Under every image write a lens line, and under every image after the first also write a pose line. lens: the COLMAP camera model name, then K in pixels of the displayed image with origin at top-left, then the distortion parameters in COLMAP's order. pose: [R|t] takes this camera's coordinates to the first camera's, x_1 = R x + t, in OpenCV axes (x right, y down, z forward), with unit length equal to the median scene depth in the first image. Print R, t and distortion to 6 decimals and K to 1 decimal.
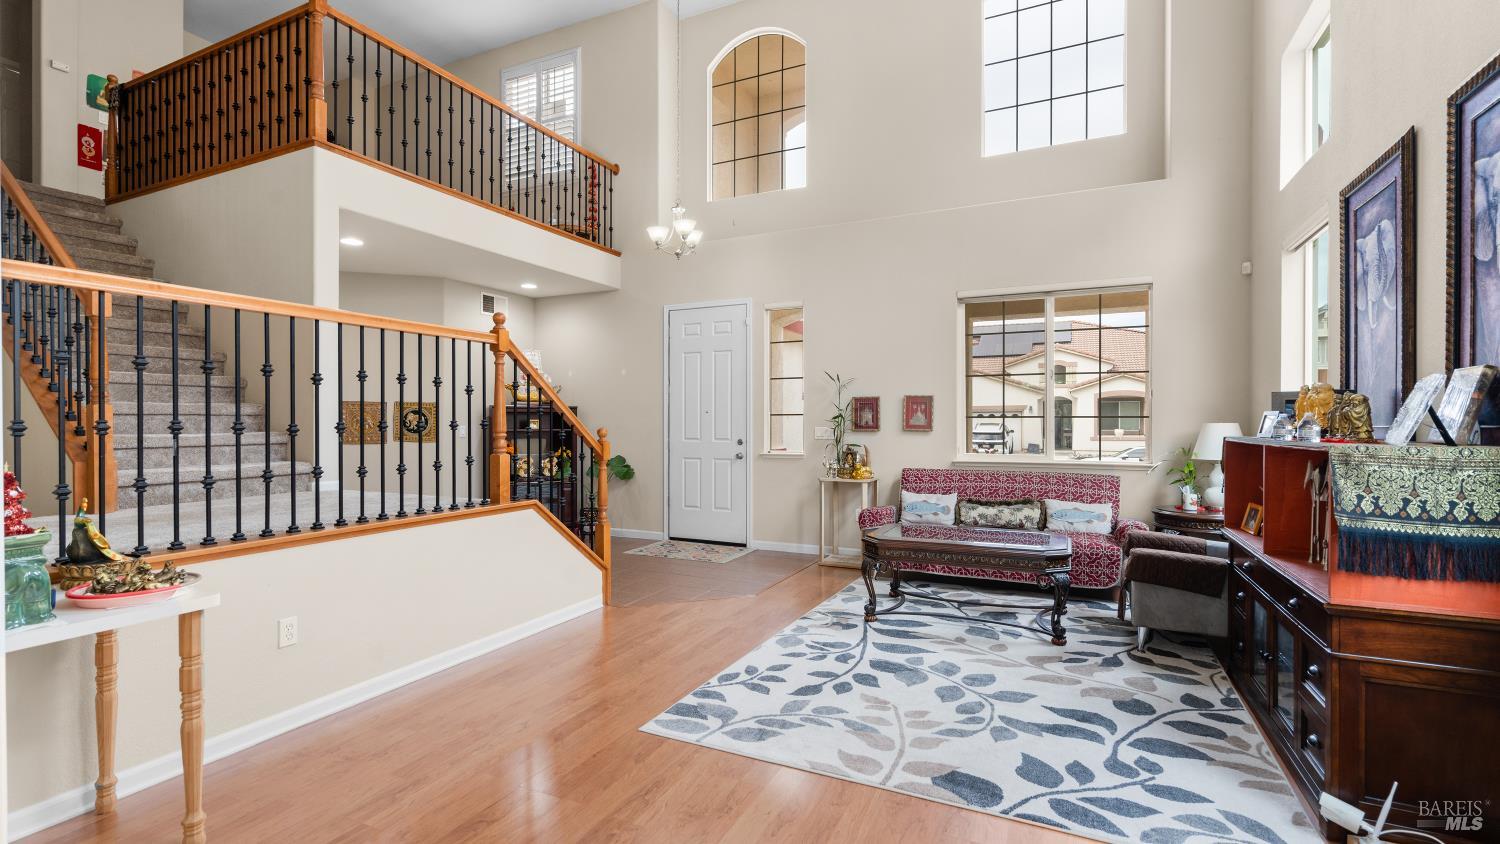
lens RADIAL K [[687.0, 0, 740.3], [0, 687.0, 426.0], [0, 0, 1]] dist [-0.004331, 0.004973]
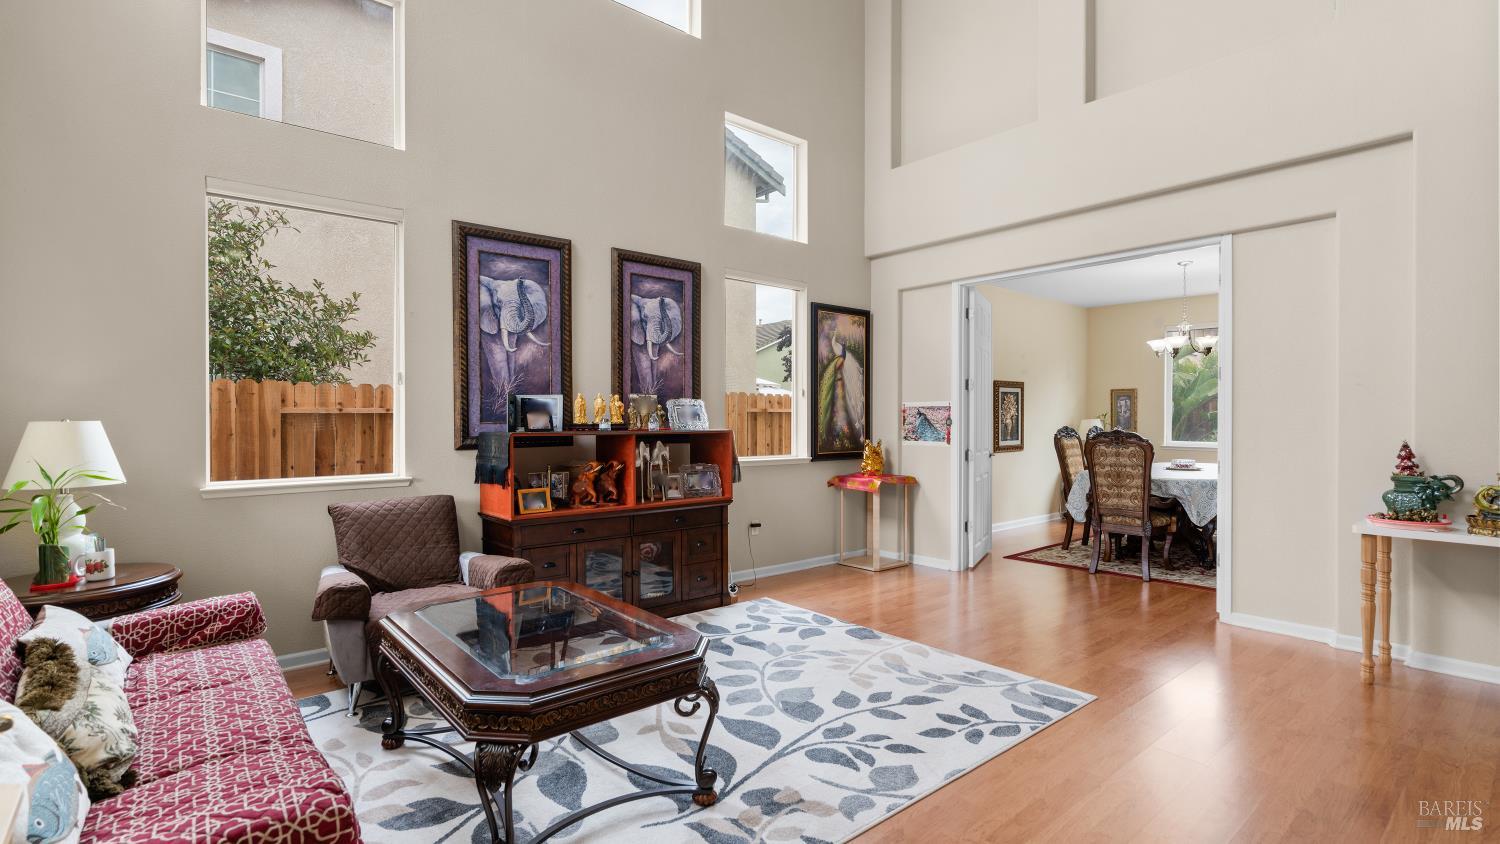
lens RADIAL K [[687.0, 0, 751.5], [0, 687.0, 423.4], [0, 0, 1]] dist [-0.004331, 0.004973]
pose [[-0.917634, -0.001933, 0.397423, -0.067278], [0.003470, 0.999911, 0.012876, -0.013247], [-0.397412, 0.013194, -0.917545, 1.993351]]
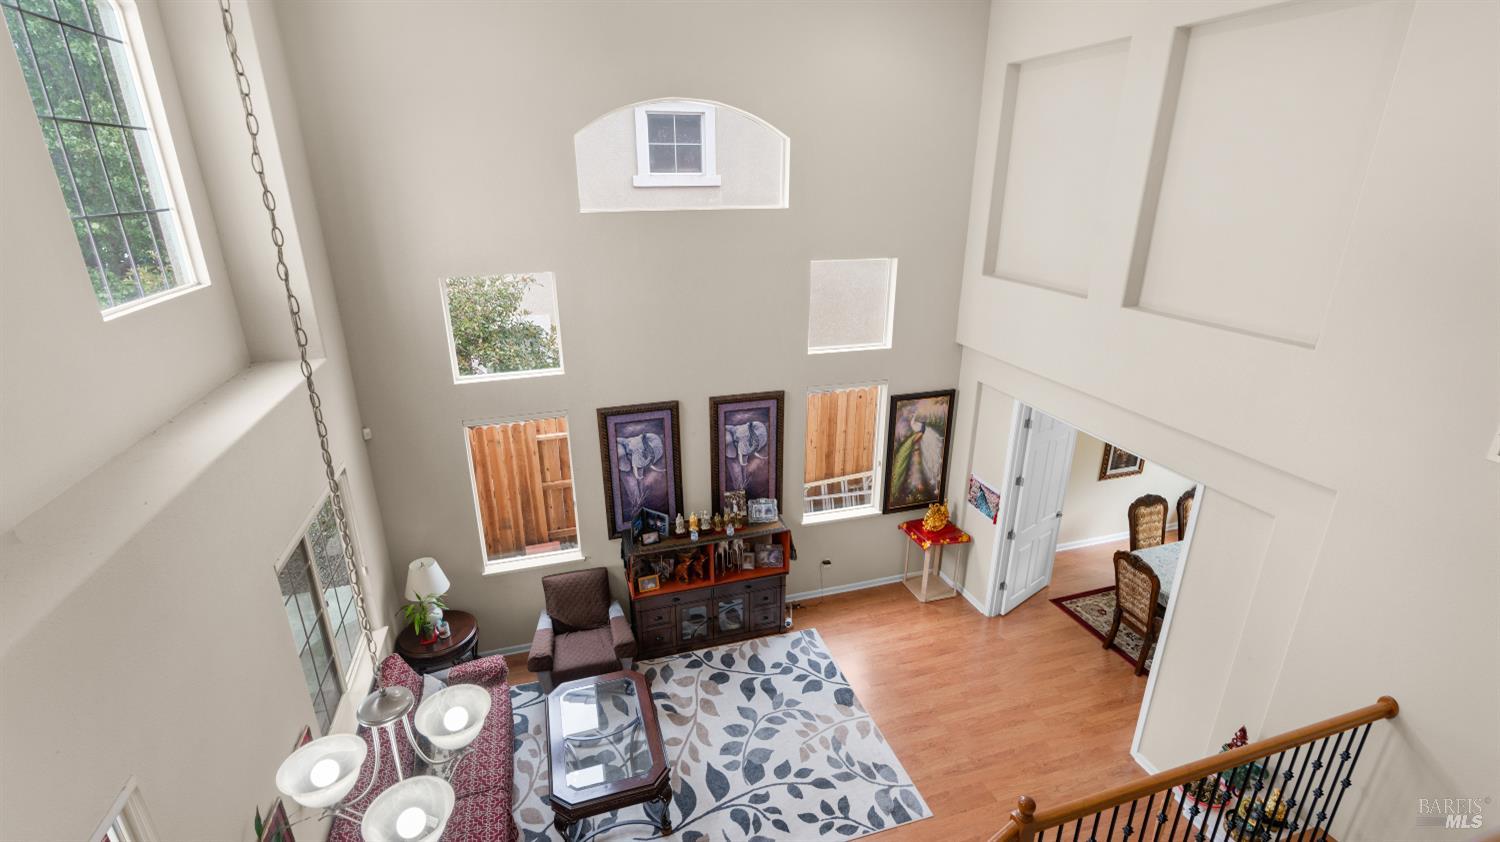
lens RADIAL K [[687.0, 0, 757.9], [0, 687.0, 418.8], [0, 0, 1]] dist [-0.004331, 0.004973]
pose [[-0.696197, -0.250530, 0.672715, -0.688161], [0.000429, 0.936977, 0.349390, -1.019073], [-0.717851, 0.243533, -0.652213, 1.996827]]
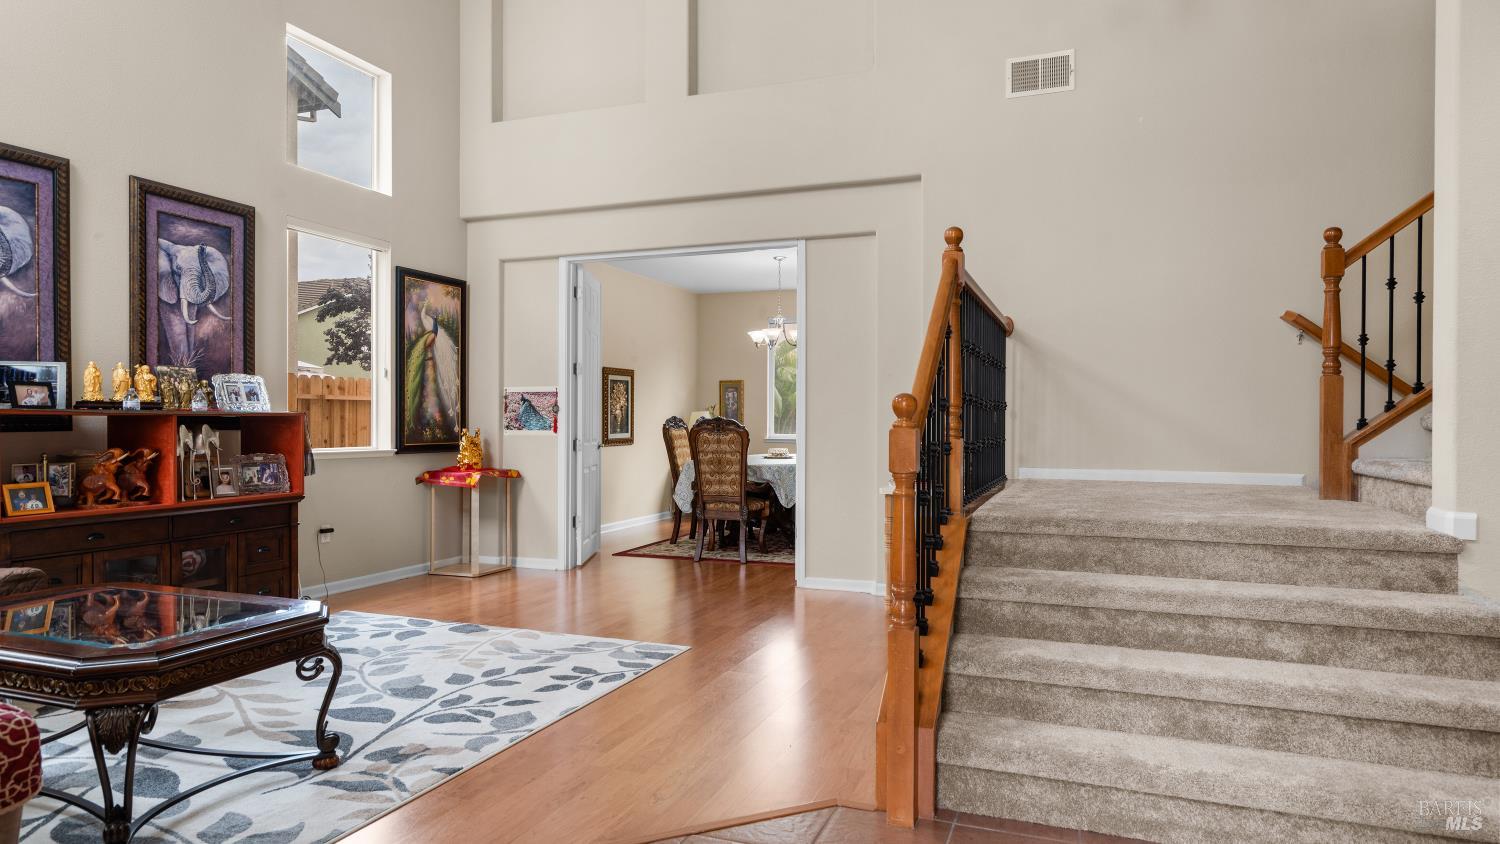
lens RADIAL K [[890.2, 0, 743.9], [0, 890.2, 423.3], [0, 0, 1]] dist [0.005149, 0.001204]
pose [[-0.996171, -0.001745, -0.087406, -0.091422], [-0.002634, 0.999946, 0.010066, 0.020782], [0.087384, 0.010258, -0.996122, 2.322570]]
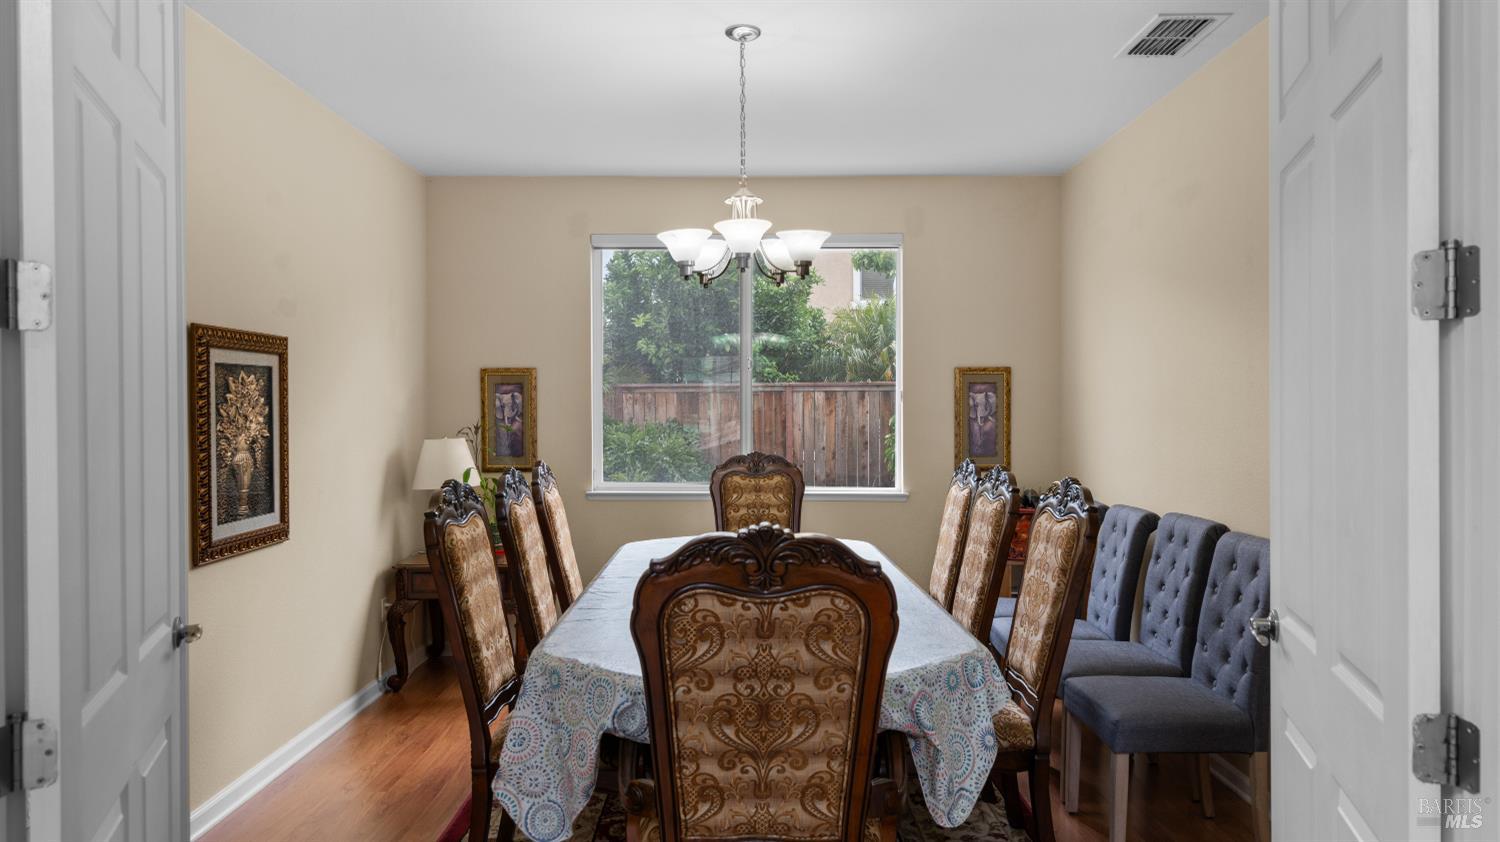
lens RADIAL K [[940.4, 0, 751.6], [0, 940.4, 426.1], [0, 0, 1]] dist [-0.003312, -0.000731]
pose [[-0.889477, 0.010433, -0.456861, 0.040330], [0.000505, 0.999761, 0.021847, -0.045506], [0.456980, 0.019201, -0.889270, 0.542612]]
